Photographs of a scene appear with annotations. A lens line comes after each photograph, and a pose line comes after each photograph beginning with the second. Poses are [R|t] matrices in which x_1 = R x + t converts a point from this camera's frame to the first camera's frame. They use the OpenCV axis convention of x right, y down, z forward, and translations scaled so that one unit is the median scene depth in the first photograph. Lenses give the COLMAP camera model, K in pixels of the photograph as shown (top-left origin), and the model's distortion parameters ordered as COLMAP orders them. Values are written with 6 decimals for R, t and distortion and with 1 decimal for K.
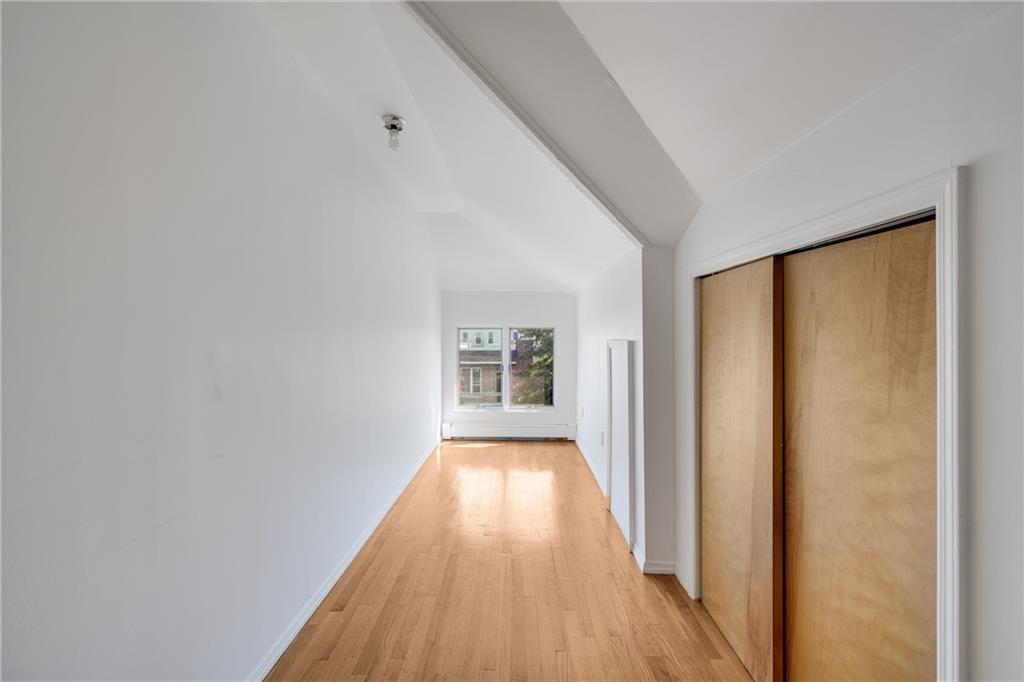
lens RADIAL K [[466.8, 0, 515.6], [0, 466.8, 340.6], [0, 0, 1]] dist [0.000471, -0.000323]
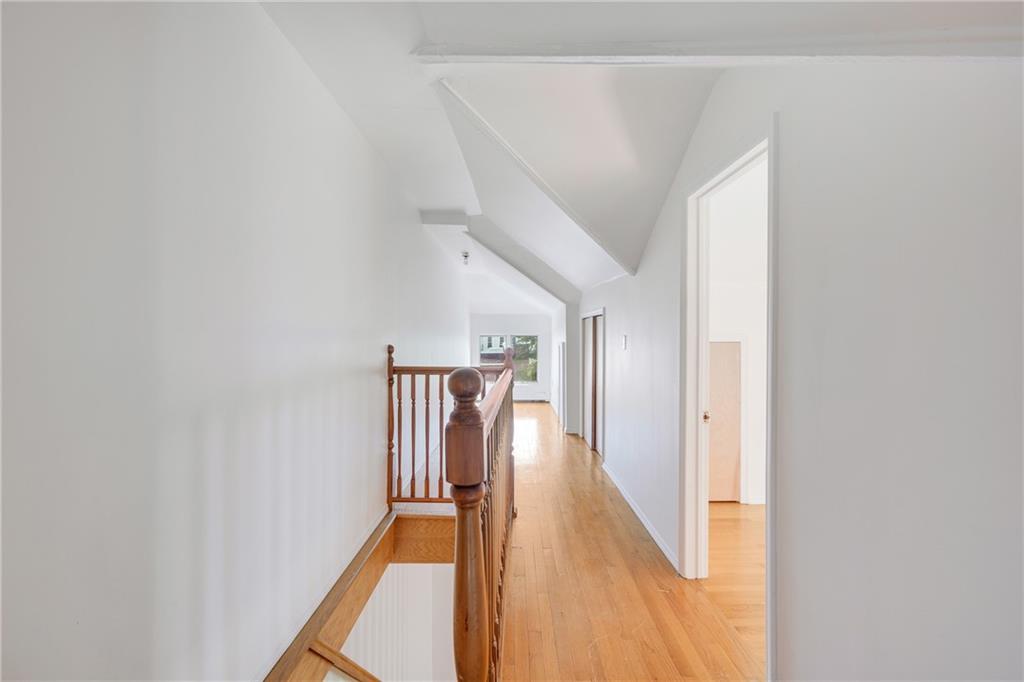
lens RADIAL K [[466.8, 0, 515.6], [0, 466.8, 340.6], [0, 0, 1]] dist [0.000471, -0.000323]
pose [[0.999989, 0.000618, 0.004685, -0.005007], [-0.000573, 0.999953, -0.009707, 0.006731], [-0.004691, 0.009705, 0.999942, -0.705130]]
